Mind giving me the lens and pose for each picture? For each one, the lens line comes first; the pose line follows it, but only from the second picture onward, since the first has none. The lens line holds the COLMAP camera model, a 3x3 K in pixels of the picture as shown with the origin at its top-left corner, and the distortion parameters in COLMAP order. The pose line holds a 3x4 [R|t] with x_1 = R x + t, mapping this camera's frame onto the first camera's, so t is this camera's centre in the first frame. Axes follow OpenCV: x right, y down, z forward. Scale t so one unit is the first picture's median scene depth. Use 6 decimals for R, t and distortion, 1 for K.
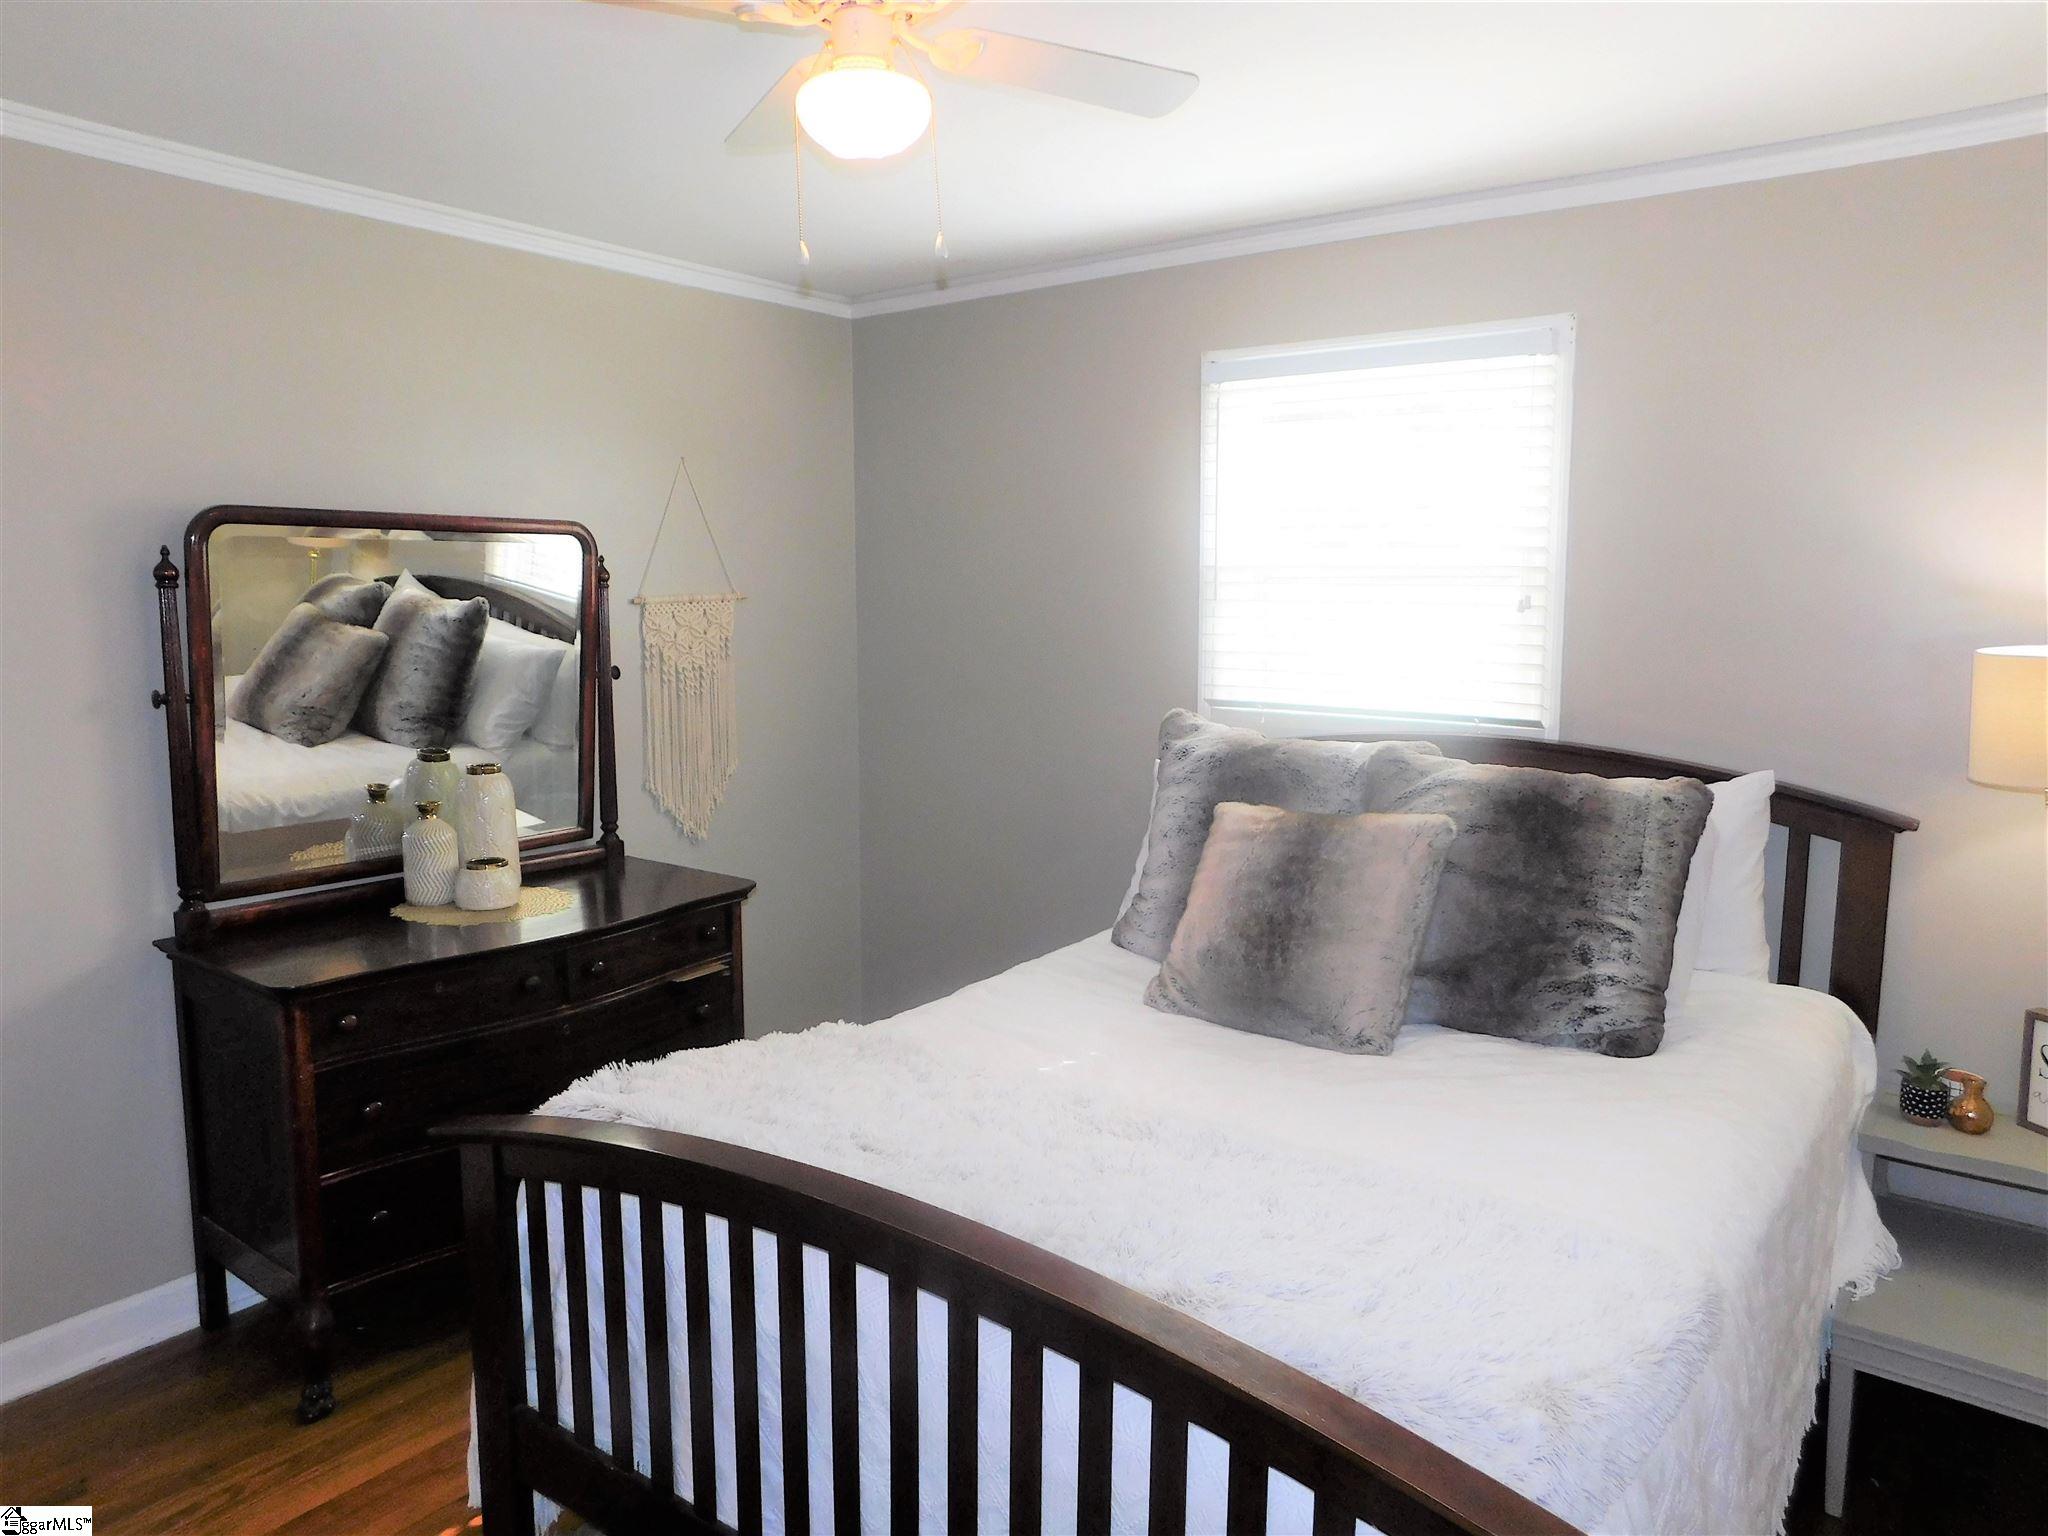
lens RADIAL K [[1388.7, 0, 1020.8], [0, 1388.7, 763.6], [0, 0, 1]] dist [-0.033412, 0.030887]
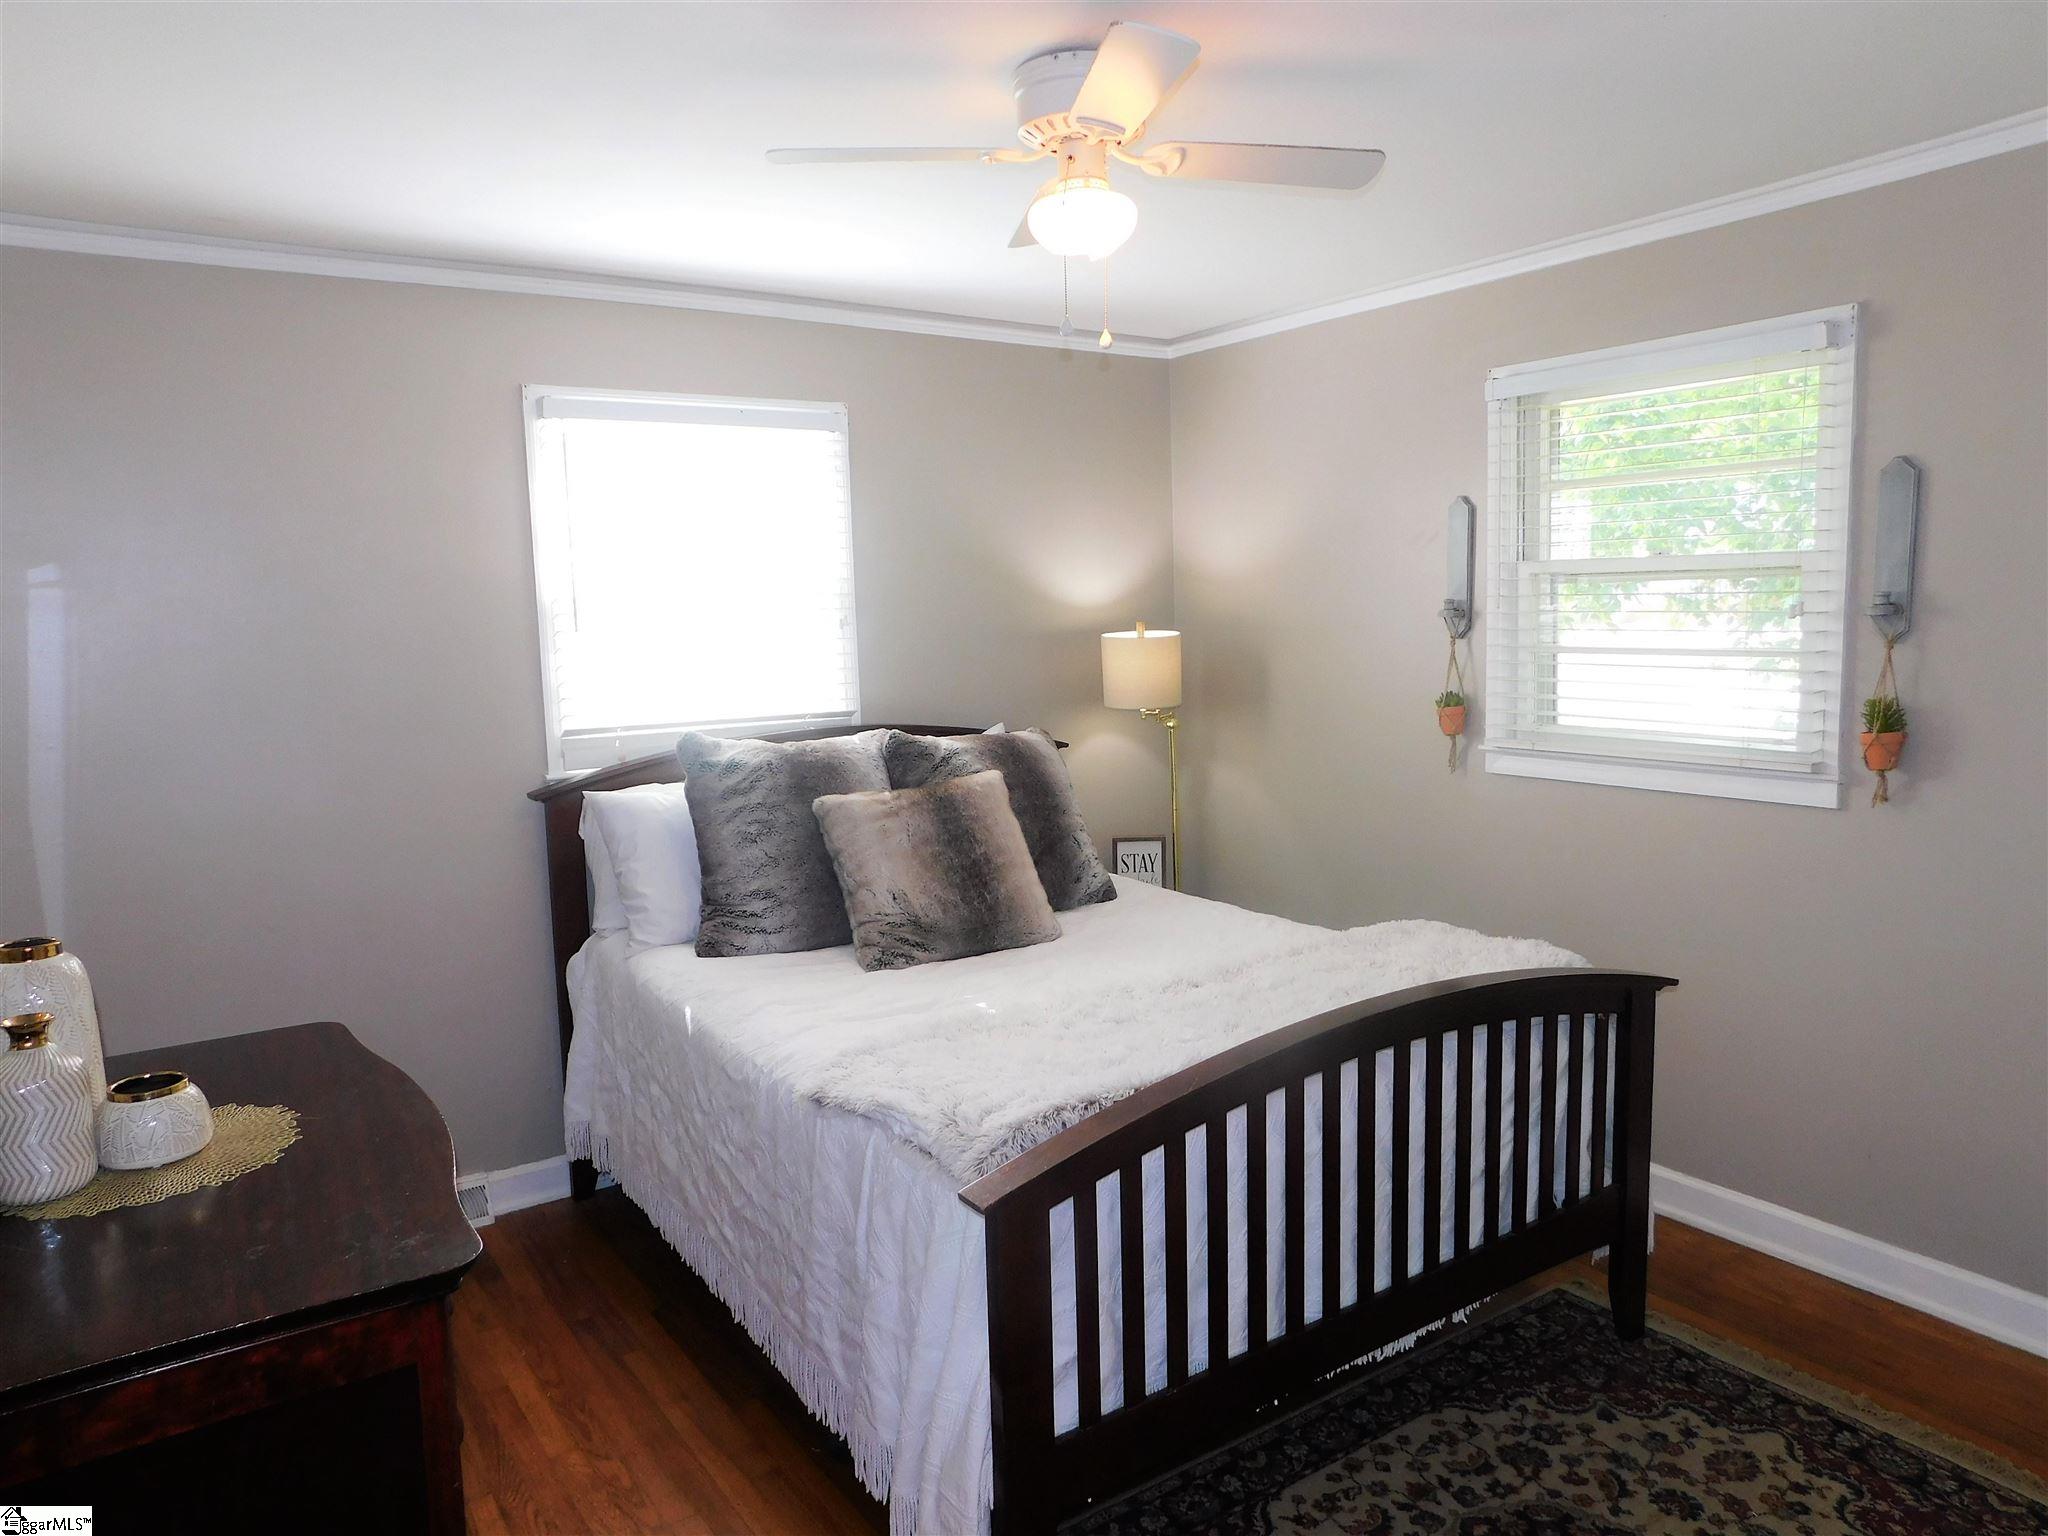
lens RADIAL K [[1388.7, 0, 1022.1], [0, 1388.7, 771.9], [0, 0, 1]] dist [-0.033412, 0.030887]
pose [[0.321129, -0.132332, 0.937744, -0.847770], [0.144215, 0.985474, 0.089681, -0.070734], [-0.935990, 0.106438, 0.335548, 0.425730]]
